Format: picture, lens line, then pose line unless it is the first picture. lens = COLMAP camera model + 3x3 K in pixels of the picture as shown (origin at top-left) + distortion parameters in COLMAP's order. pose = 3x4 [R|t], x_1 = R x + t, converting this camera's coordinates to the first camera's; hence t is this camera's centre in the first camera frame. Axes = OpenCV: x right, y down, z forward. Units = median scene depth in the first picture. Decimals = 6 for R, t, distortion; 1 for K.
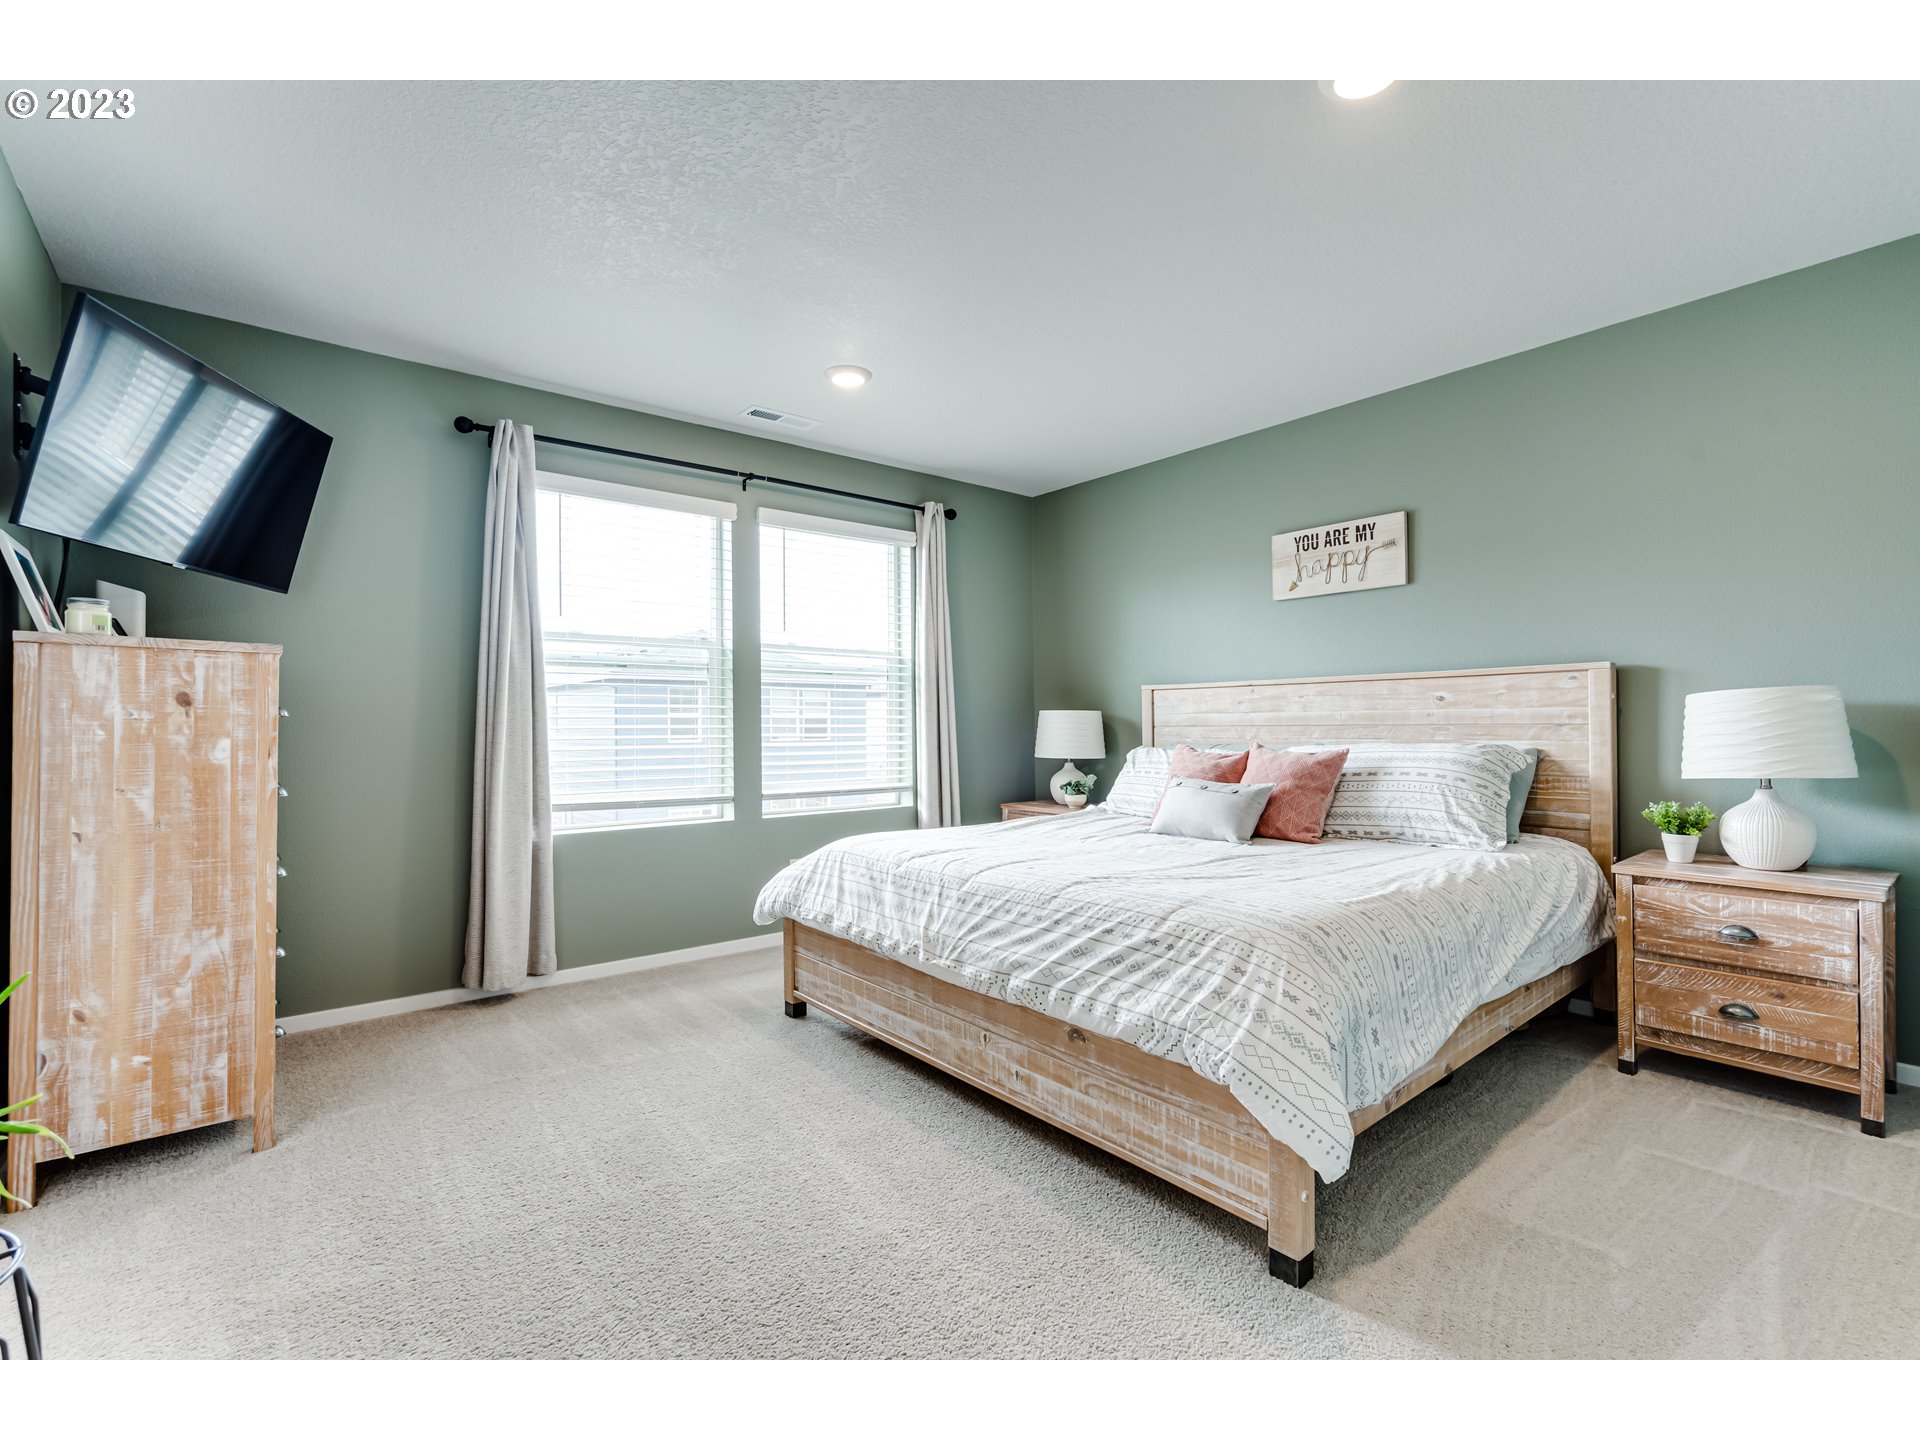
lens RADIAL K [[871.5, 0, 956.2], [0, 871.5, 725.6], [0, 0, 1]] dist [-0.000734, -0.000577]
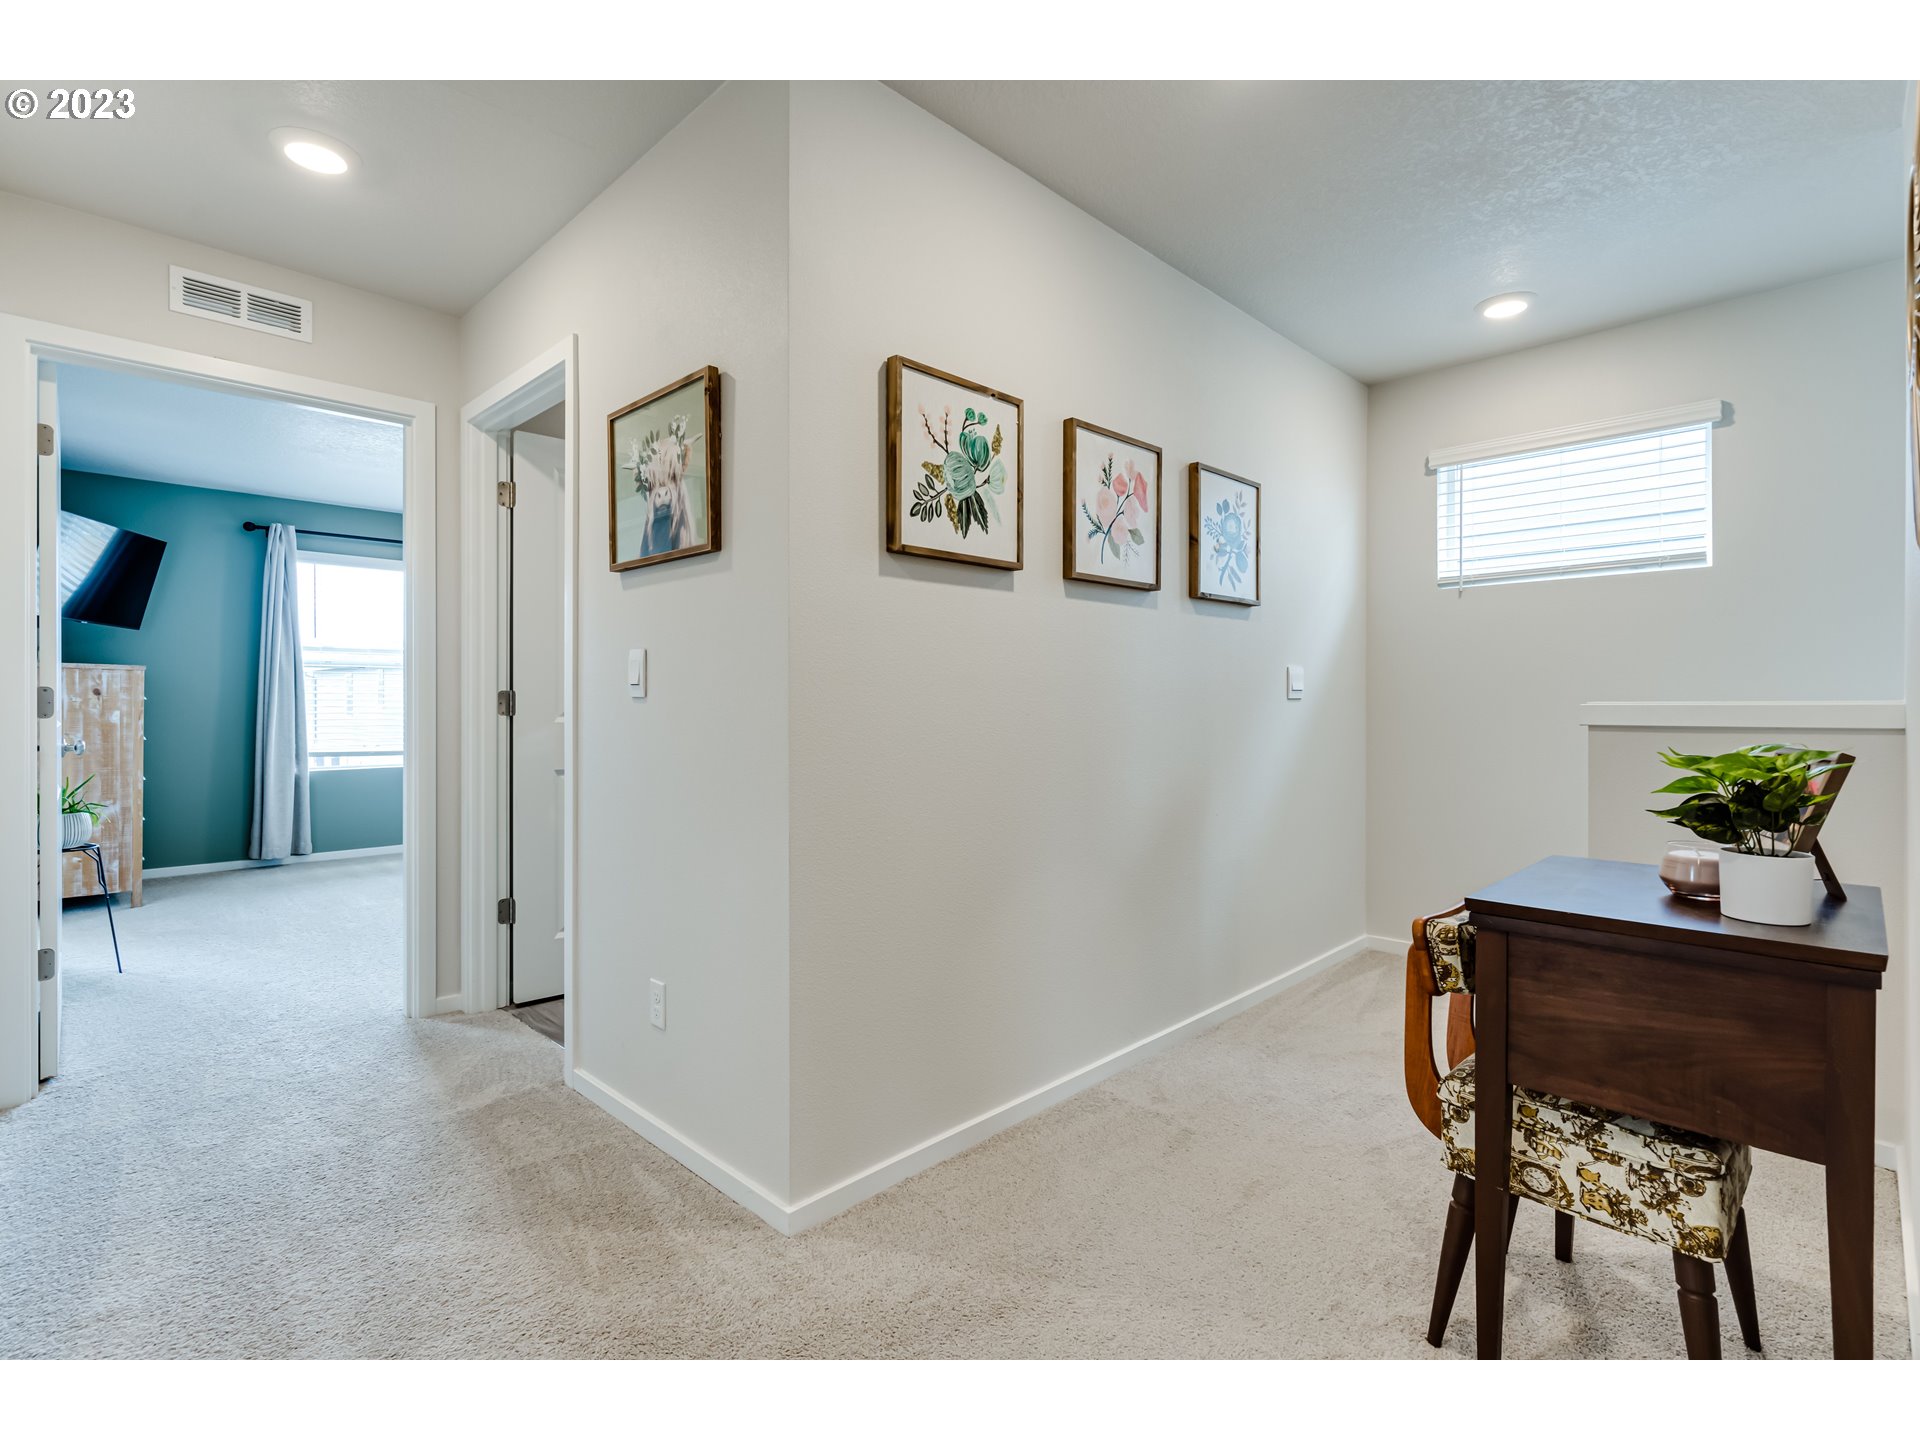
lens RADIAL K [[928.0, 0, 960.0], [0, 928.0, 720.0], [0, 0, 1]] dist [0.000397, 0.000727]
pose [[0.993996, 0.008650, 0.109077, 0.708413], [-0.010387, 0.999828, 0.015370, -0.013573], [-0.108925, -0.016411, 0.993915, -1.094622]]
